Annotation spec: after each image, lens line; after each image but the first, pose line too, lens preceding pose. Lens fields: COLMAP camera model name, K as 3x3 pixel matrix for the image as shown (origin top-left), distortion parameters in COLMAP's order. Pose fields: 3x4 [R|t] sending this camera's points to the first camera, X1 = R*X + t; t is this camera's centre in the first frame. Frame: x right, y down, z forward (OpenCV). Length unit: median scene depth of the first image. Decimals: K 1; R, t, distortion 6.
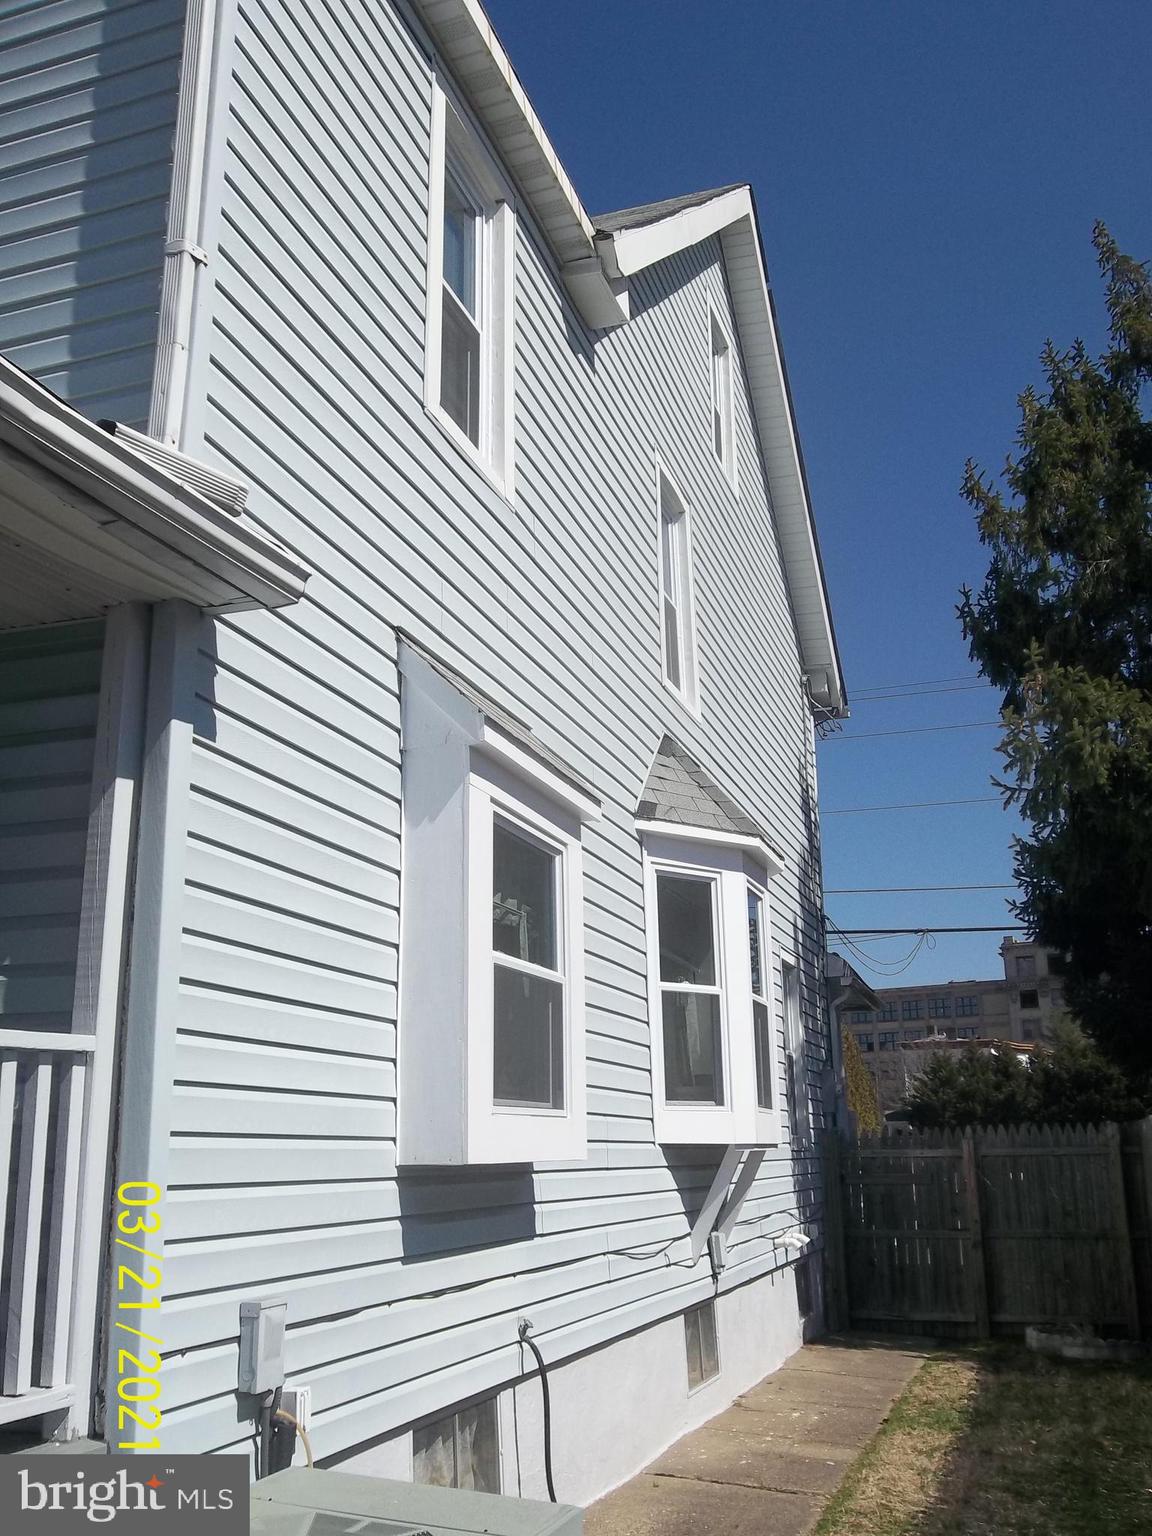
lens RADIAL K [[1386.2, 0, 577.0], [0, 1386.2, 778.3], [0, 0, 1]] dist [-0.018743, 0.020266]
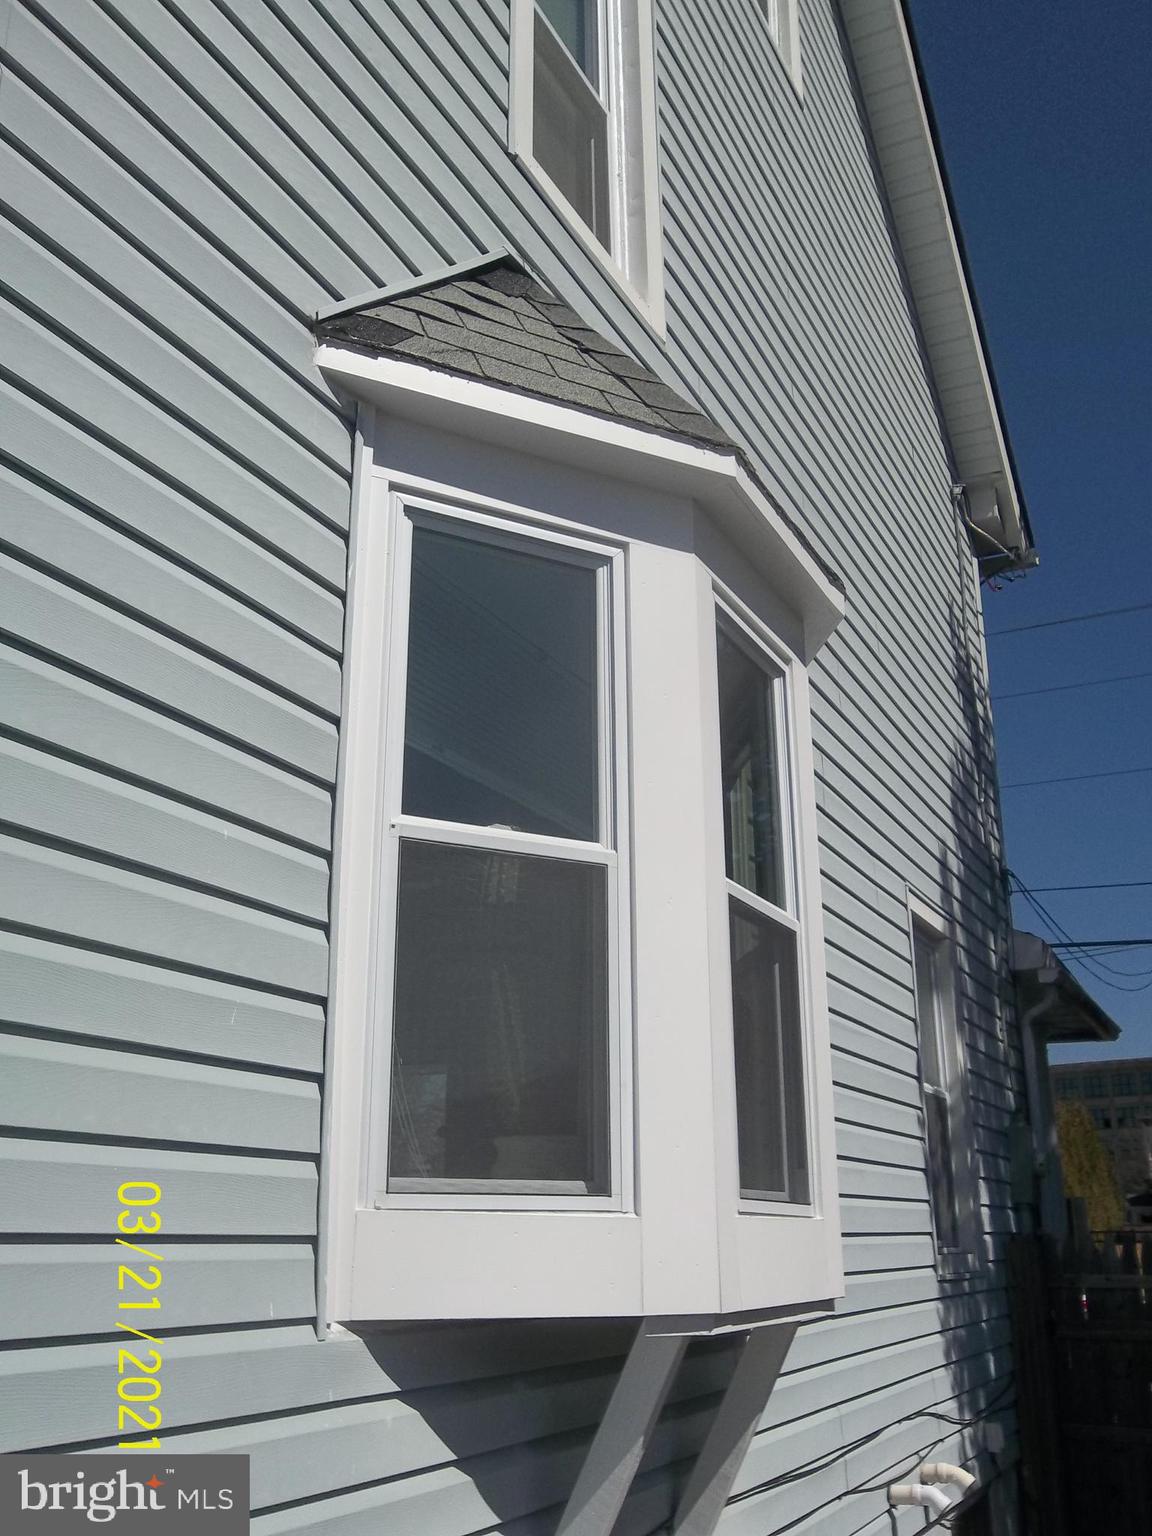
lens RADIAL K [[1386.2, 0, 584.6], [0, 1386.2, 765.7], [0, 0, 1]] dist [-0.018743, 0.020266]
pose [[0.989313, -0.032973, -0.142032, 0.097799], [0.024226, 0.997727, -0.062880, 0.101581], [0.143782, 0.058767, 0.987863, 0.437177]]
